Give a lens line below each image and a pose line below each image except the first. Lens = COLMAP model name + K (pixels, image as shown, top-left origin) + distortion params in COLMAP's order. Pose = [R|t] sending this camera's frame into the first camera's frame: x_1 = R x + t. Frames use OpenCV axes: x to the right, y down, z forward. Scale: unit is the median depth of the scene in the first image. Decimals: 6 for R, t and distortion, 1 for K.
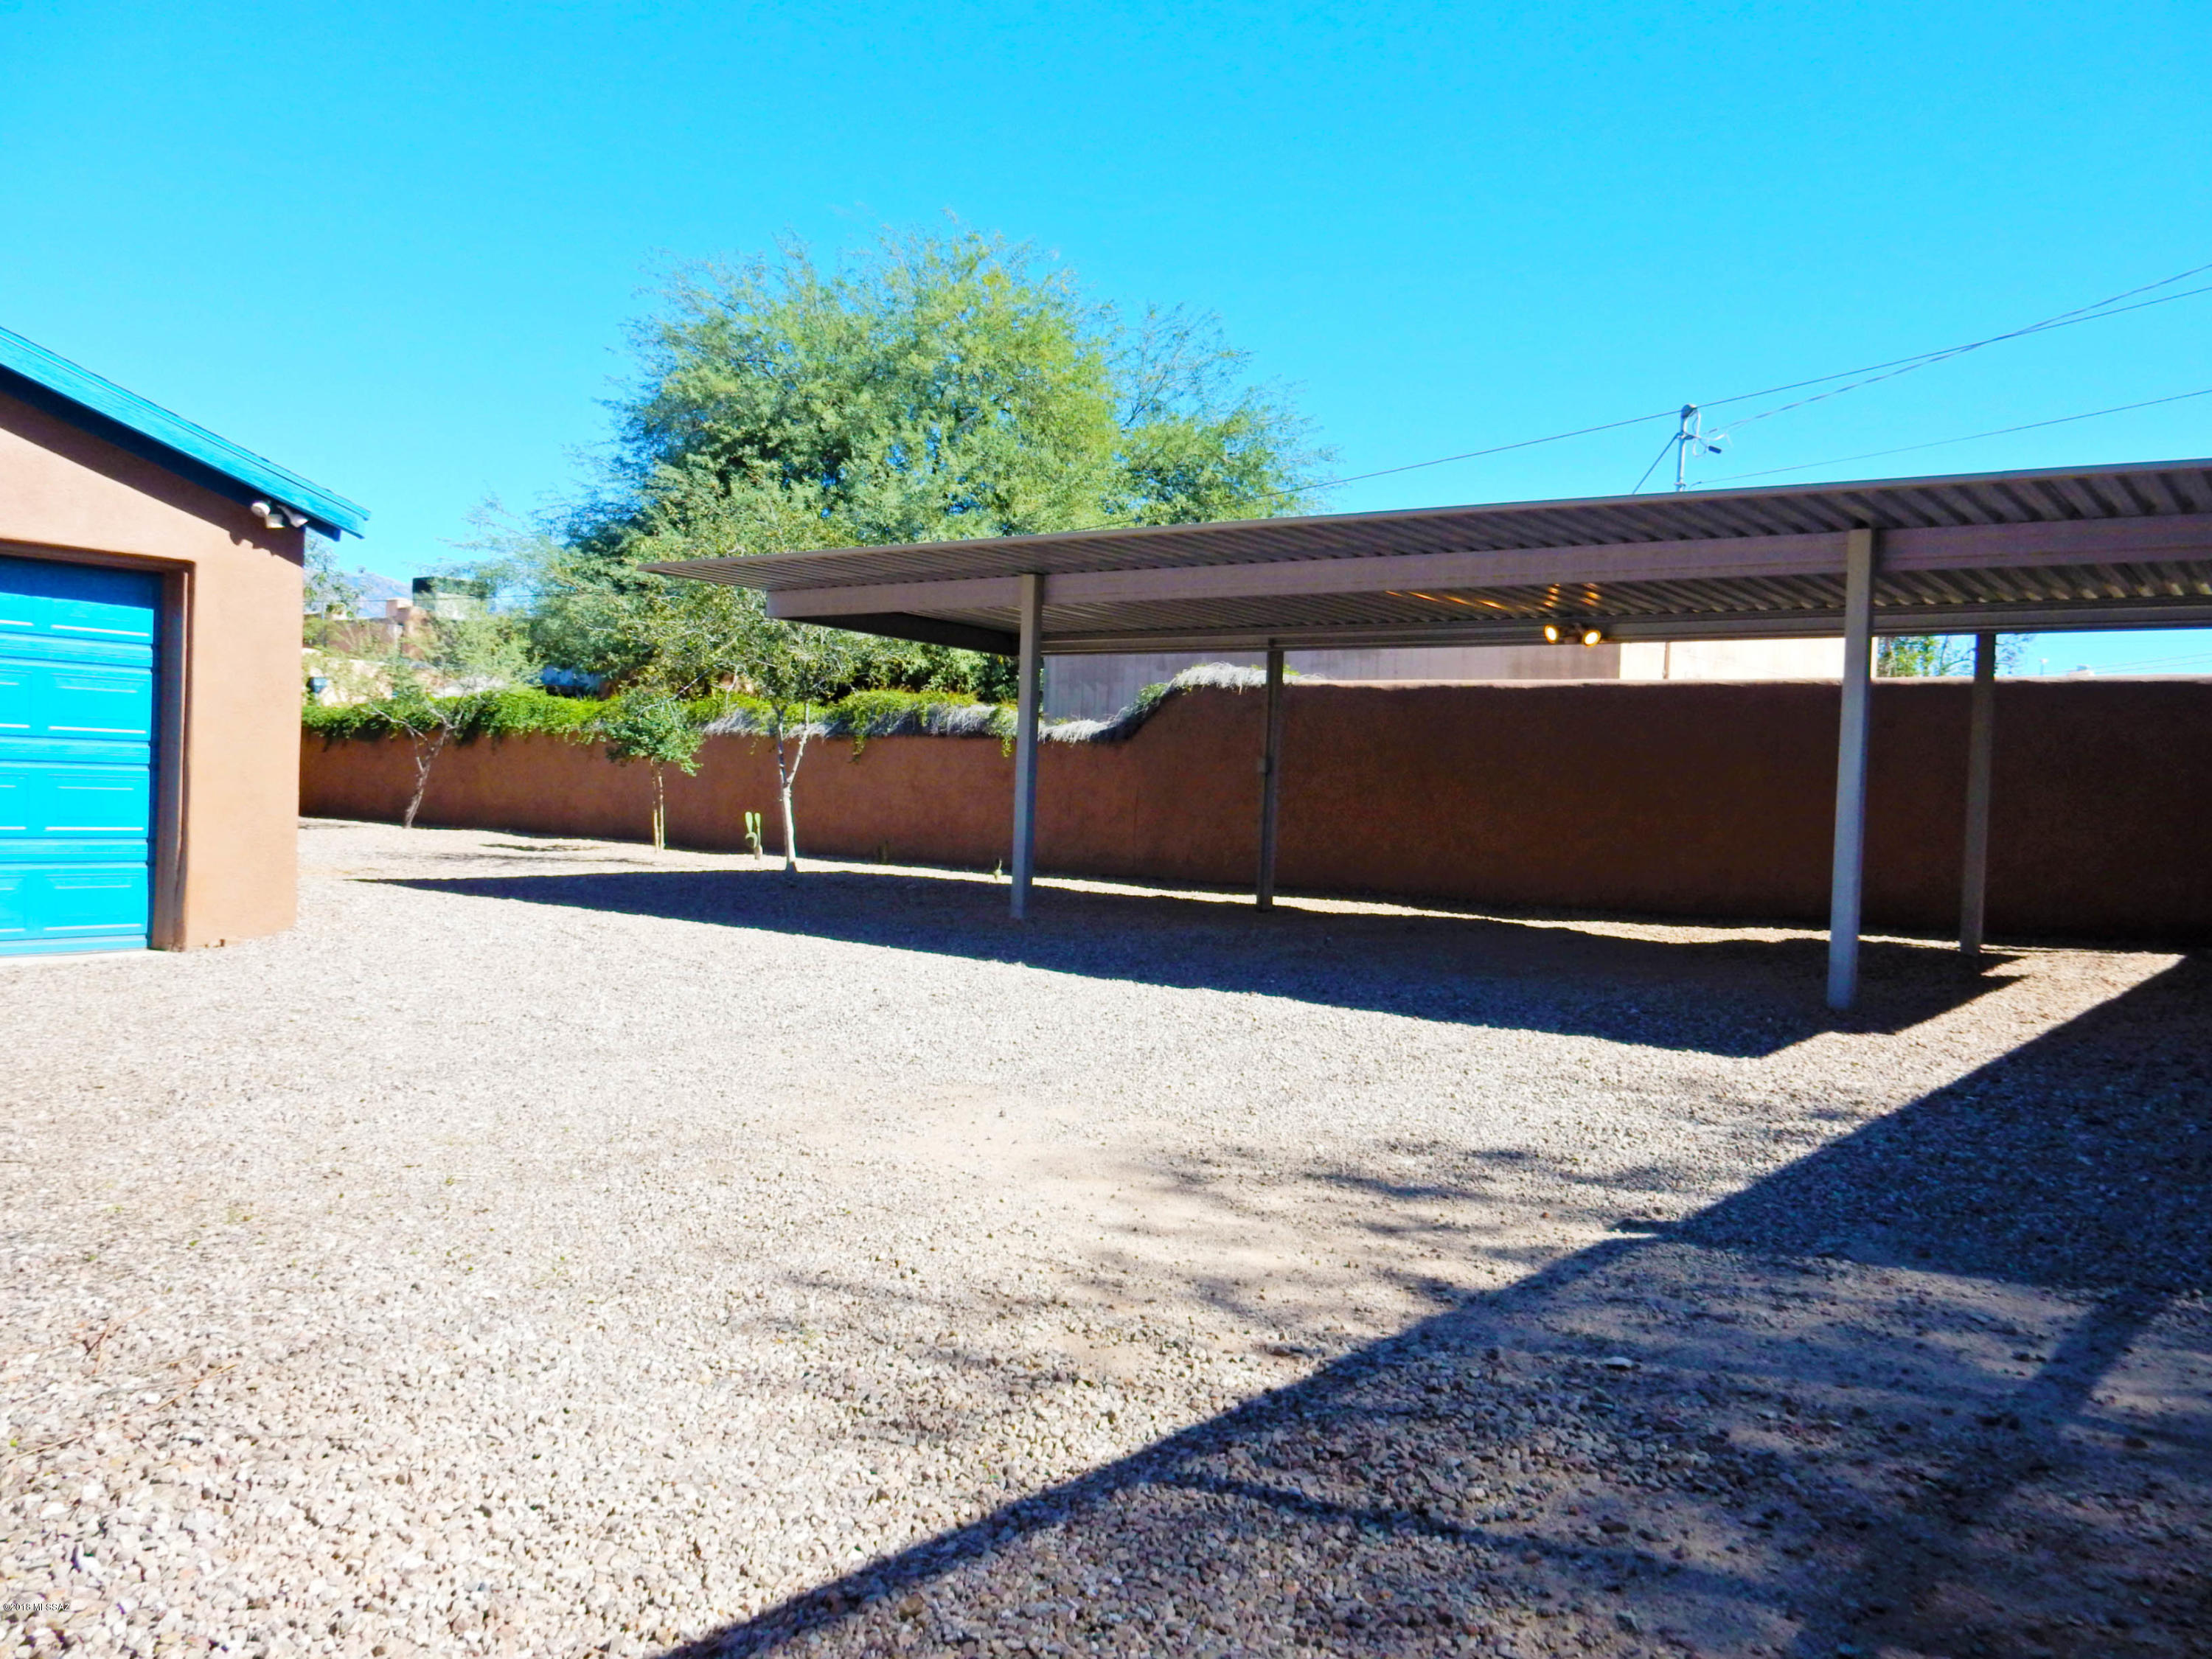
lens RADIAL K [[1709.0, 0, 1104.8], [0, 1709.0, 822.5], [0, 0, 1]] dist [0.003364, -0.005131]
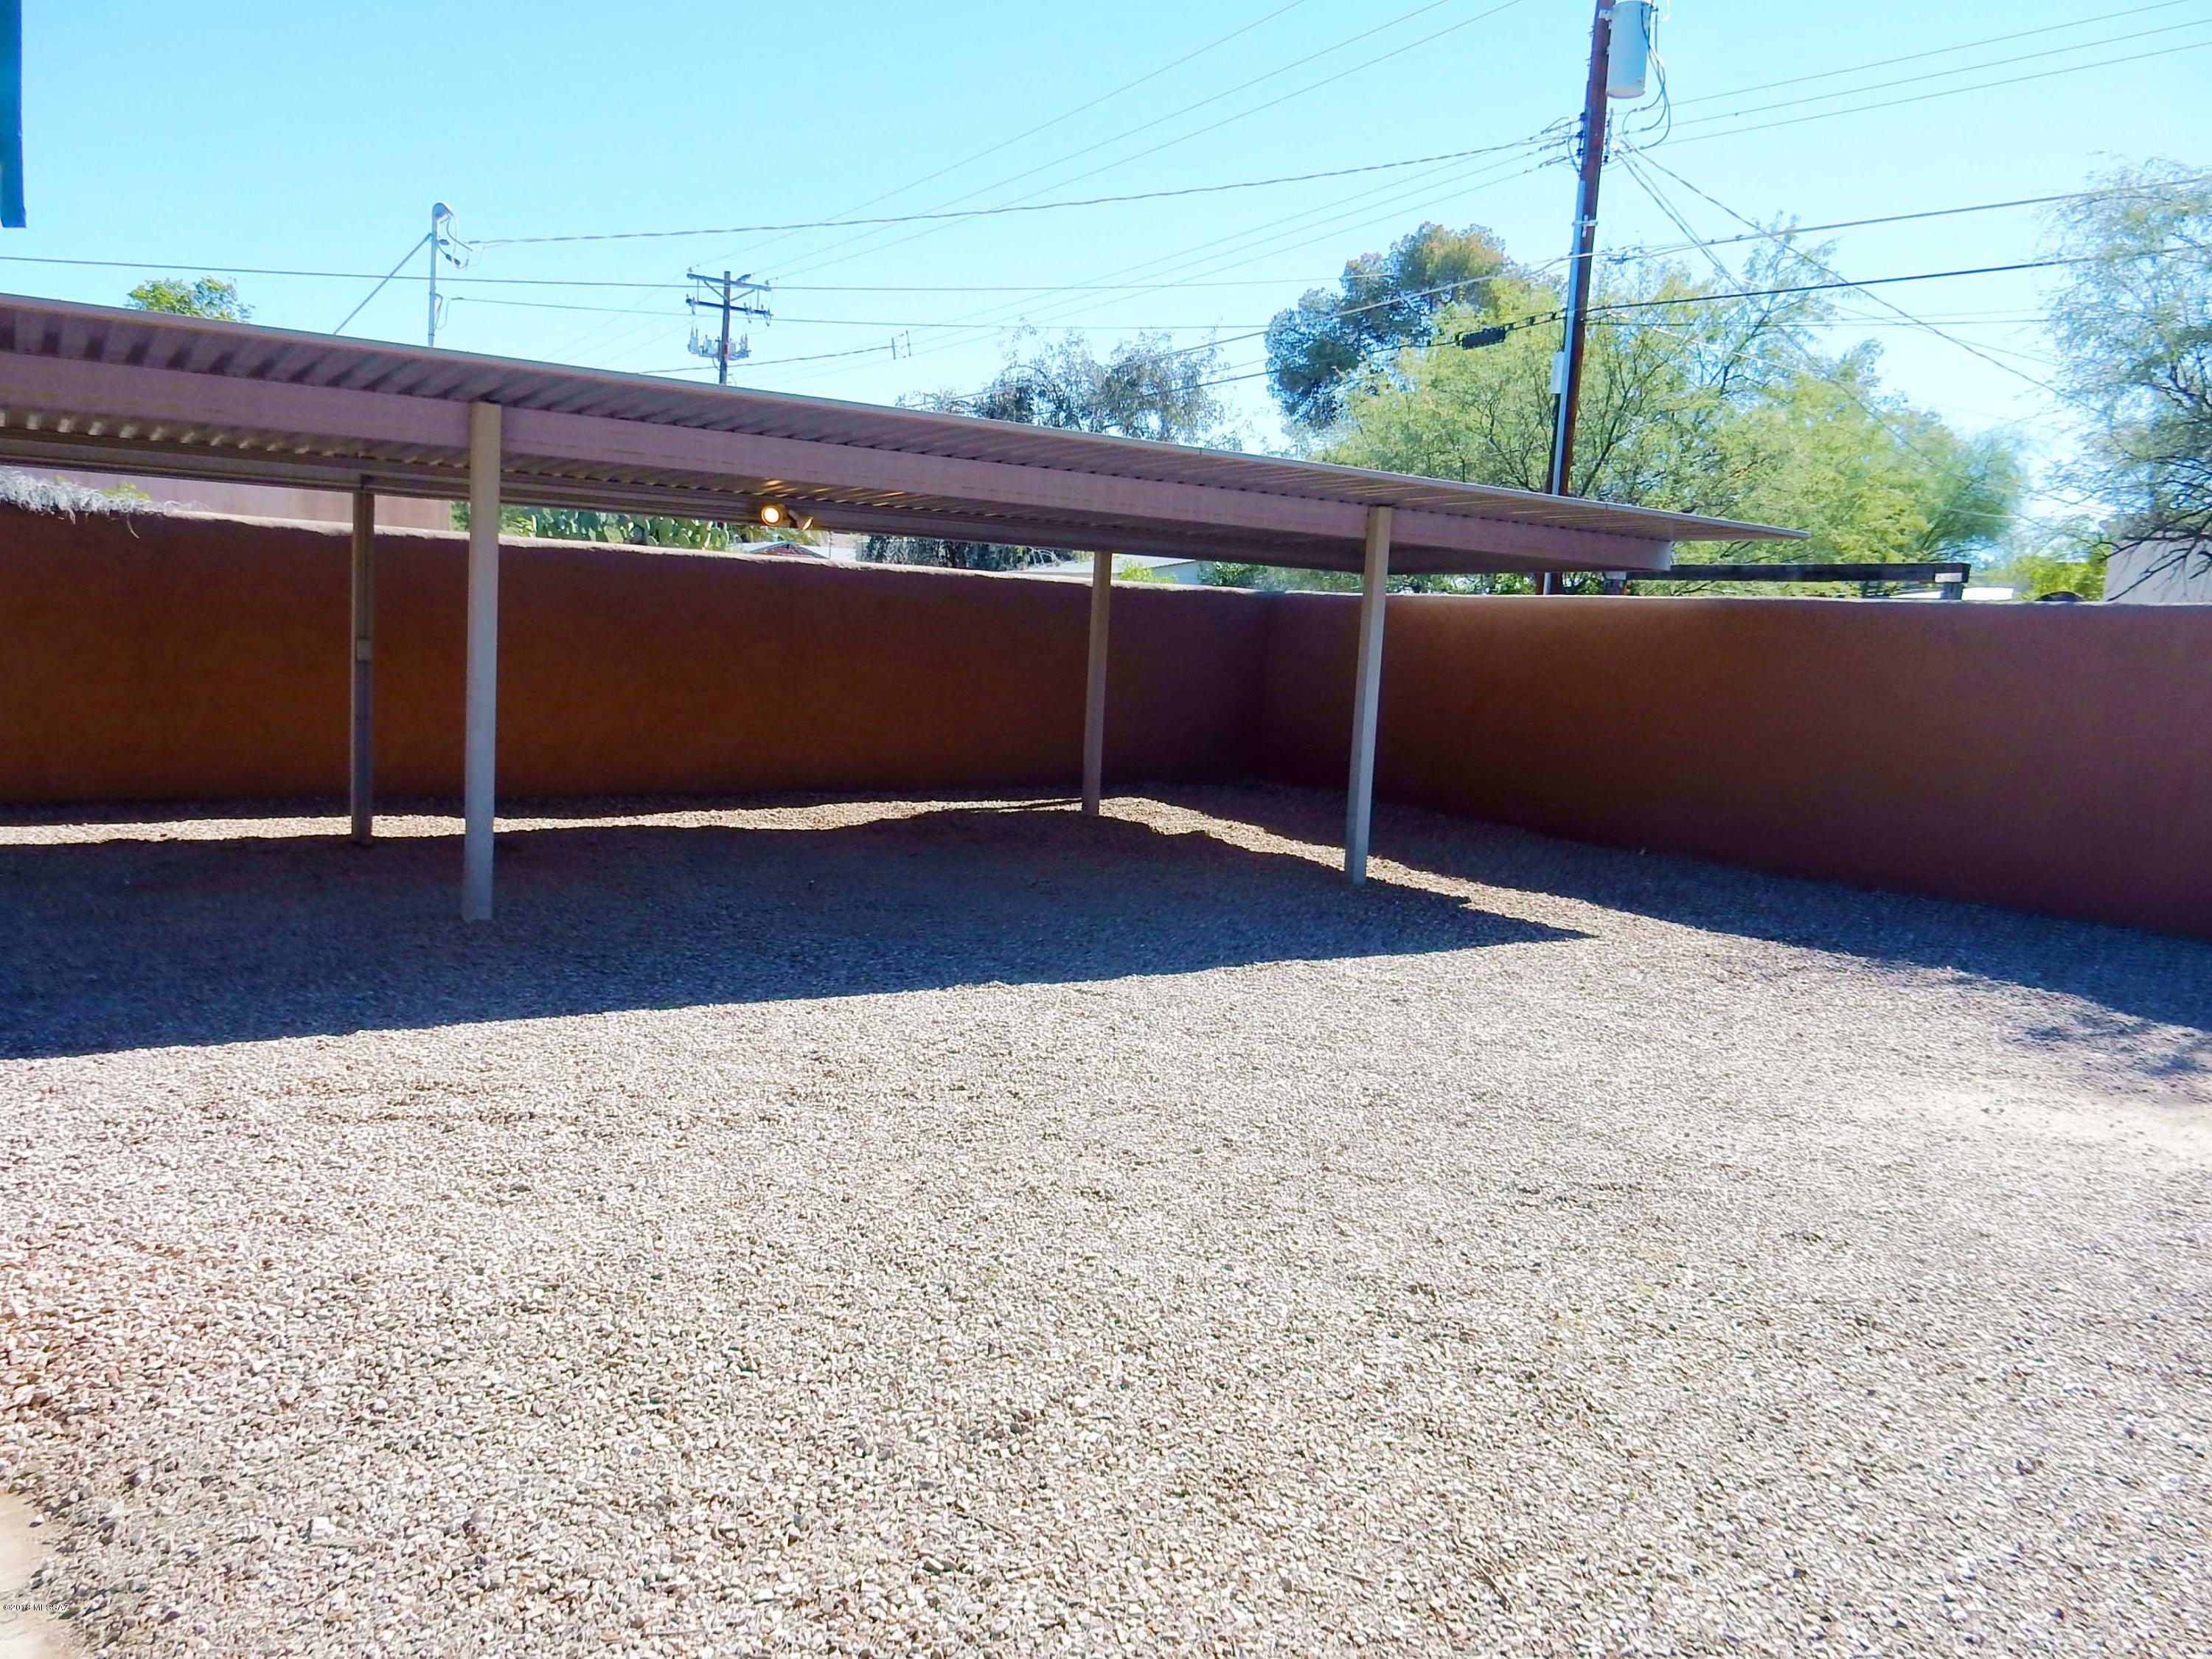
lens RADIAL K [[1709.0, 0, 1105.7], [0, 1709.0, 830.6], [0, 0, 1]] dist [0.003364, -0.005131]
pose [[0.276687, -0.098009, 0.955949, -1.231054], [0.013161, 0.995078, 0.098212, -0.053997], [-0.960870, -0.014593, 0.276615, 1.111423]]
